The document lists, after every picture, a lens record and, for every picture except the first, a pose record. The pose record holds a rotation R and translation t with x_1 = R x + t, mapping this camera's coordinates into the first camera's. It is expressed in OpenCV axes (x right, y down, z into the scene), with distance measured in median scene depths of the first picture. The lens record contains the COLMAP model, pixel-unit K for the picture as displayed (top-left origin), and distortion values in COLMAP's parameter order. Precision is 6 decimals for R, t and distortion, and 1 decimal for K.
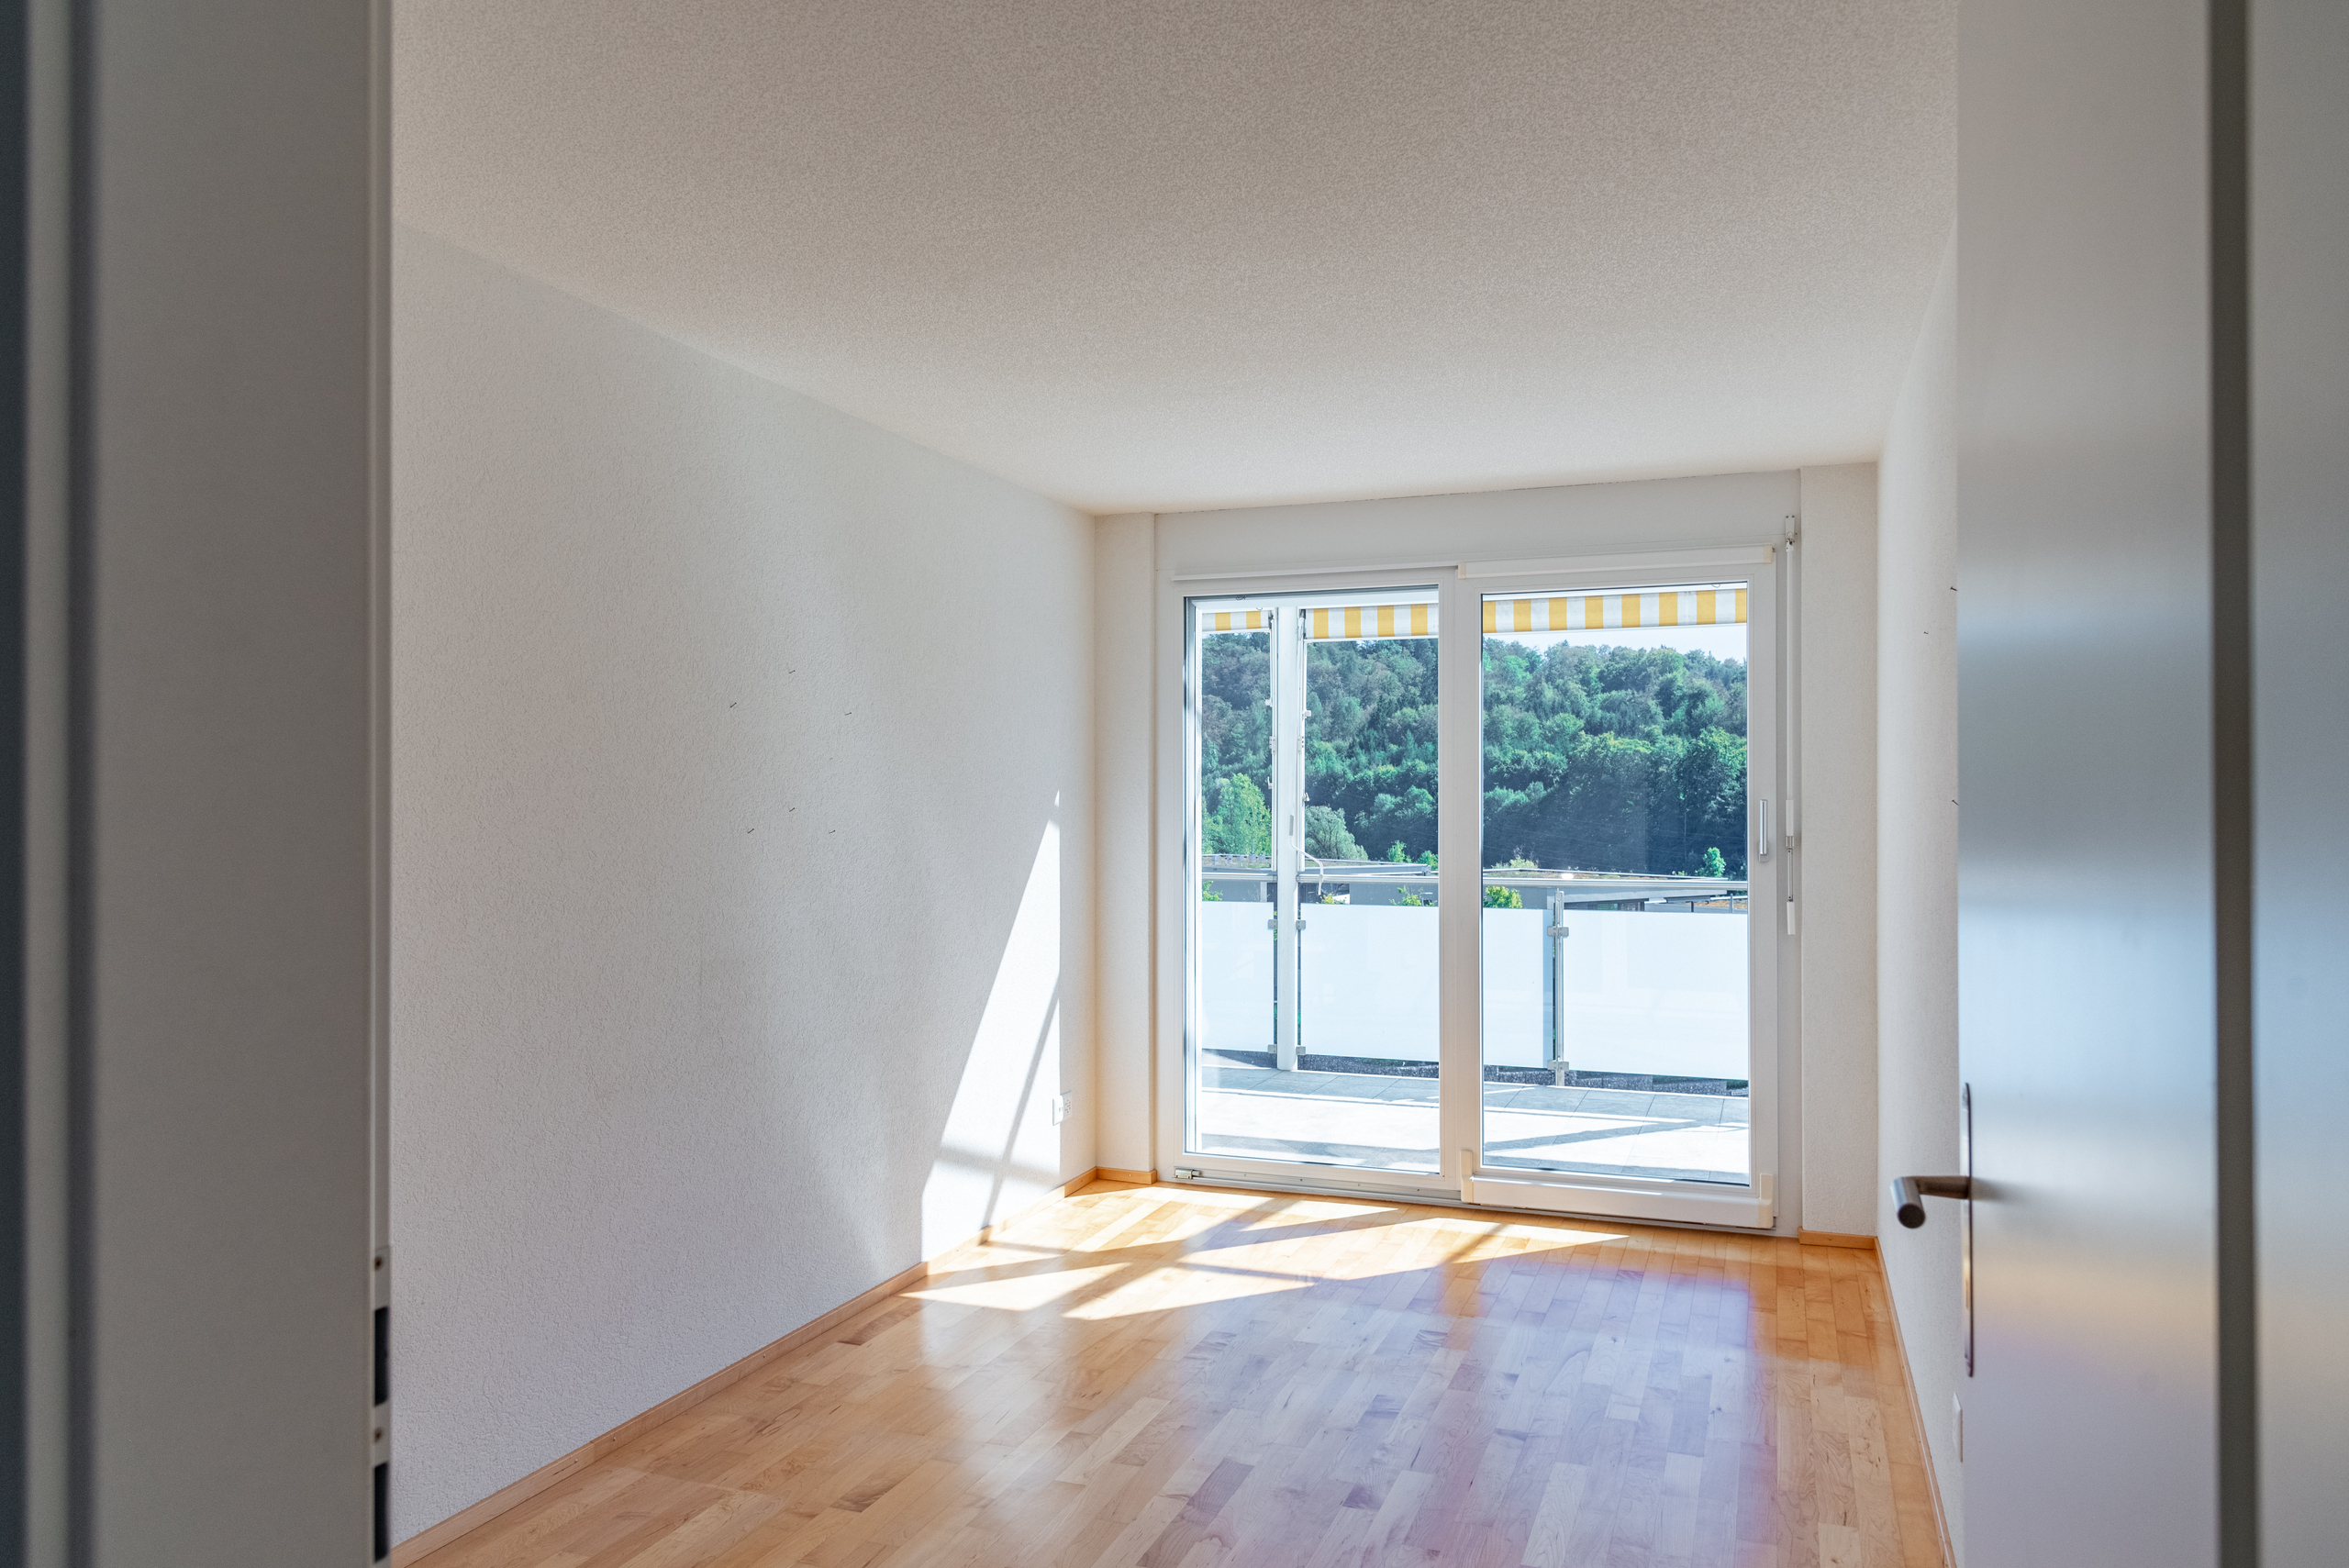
lens RADIAL K [[1645.1, 0, 1187.0], [0, 1645.1, 789.6], [0, 0, 1]] dist [-0.003634, -0.001470]
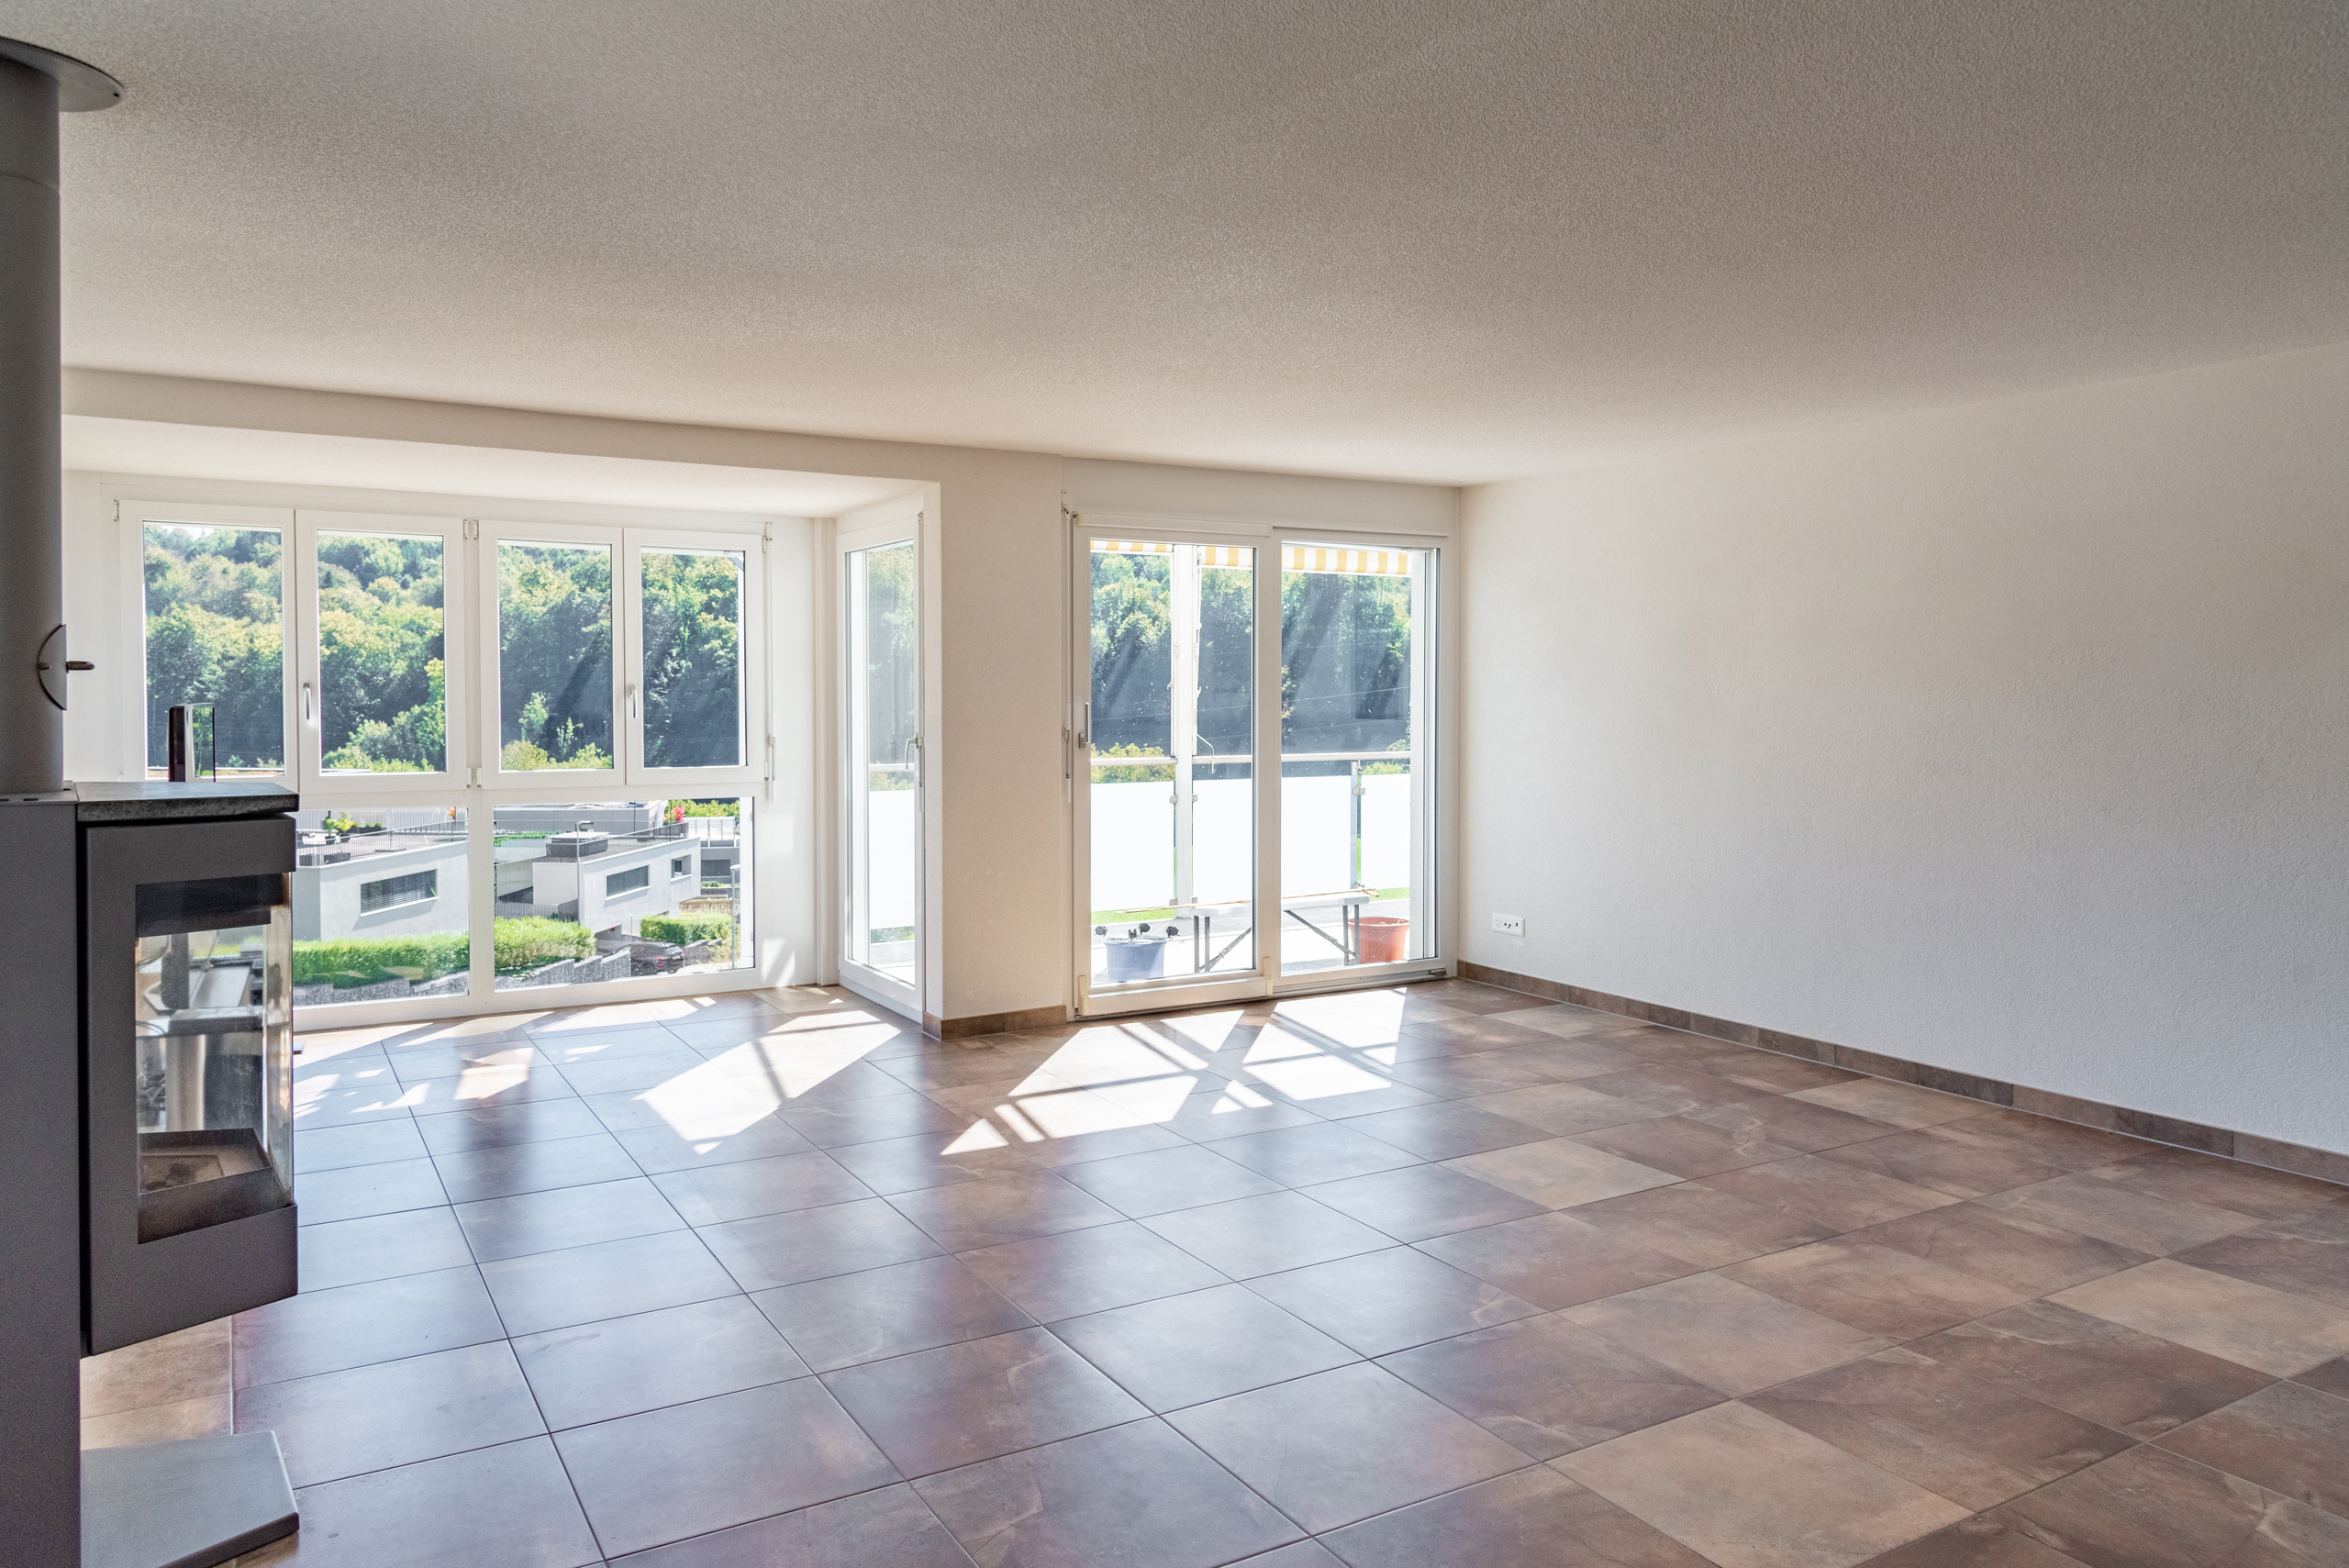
lens RADIAL K [[1656.5, 0, 1161.6], [0, 1656.5, 801.1], [0, 0, 1]] dist [0.029209, -0.006225]
pose [[0.649860, -0.052202, 0.758259, -0.136755], [-0.005078, 0.997318, 0.073012, -0.001228], [-0.760037, -0.051298, 0.647853, 0.028433]]
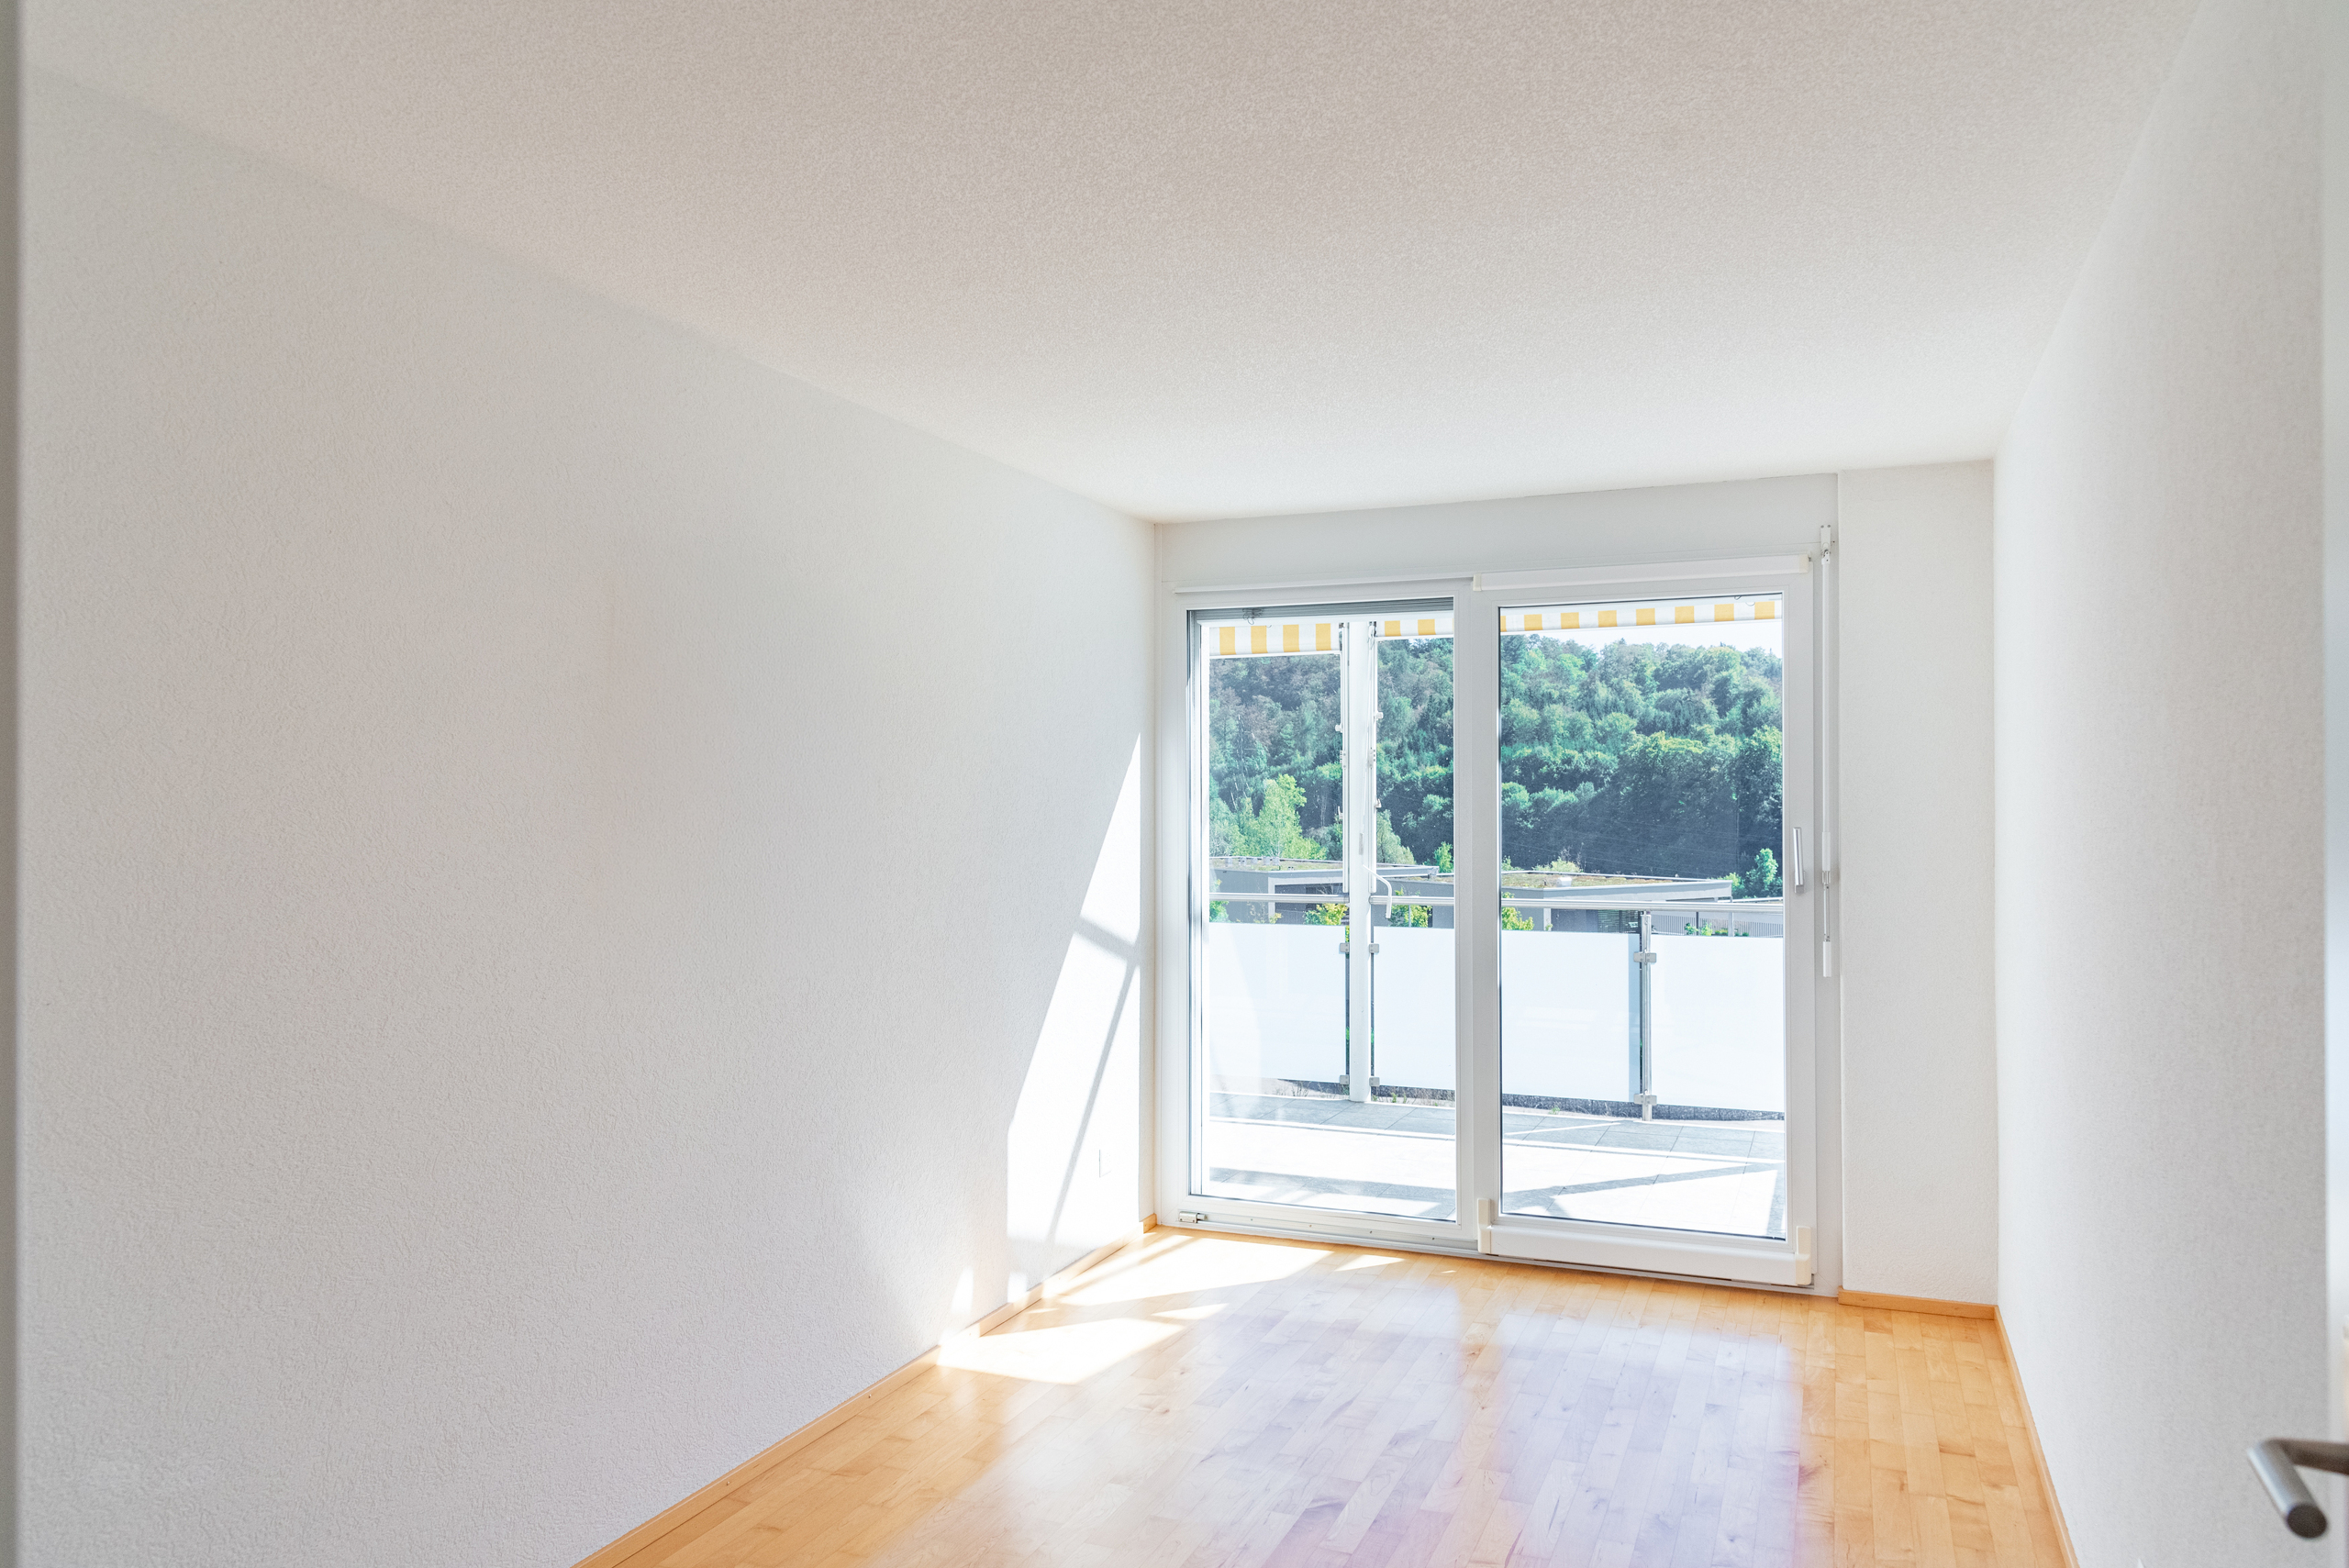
lens RADIAL K [[1656.5, 0, 1161.6], [0, 1656.5, 801.1], [0, 0, 1]] dist [0.029209, -0.006225]
pose [[0.999227, 0.006899, -0.038714, -0.002573], [-0.006538, 0.999934, 0.009442, -0.001650], [0.038776, -0.009182, 0.999206, 0.006201]]
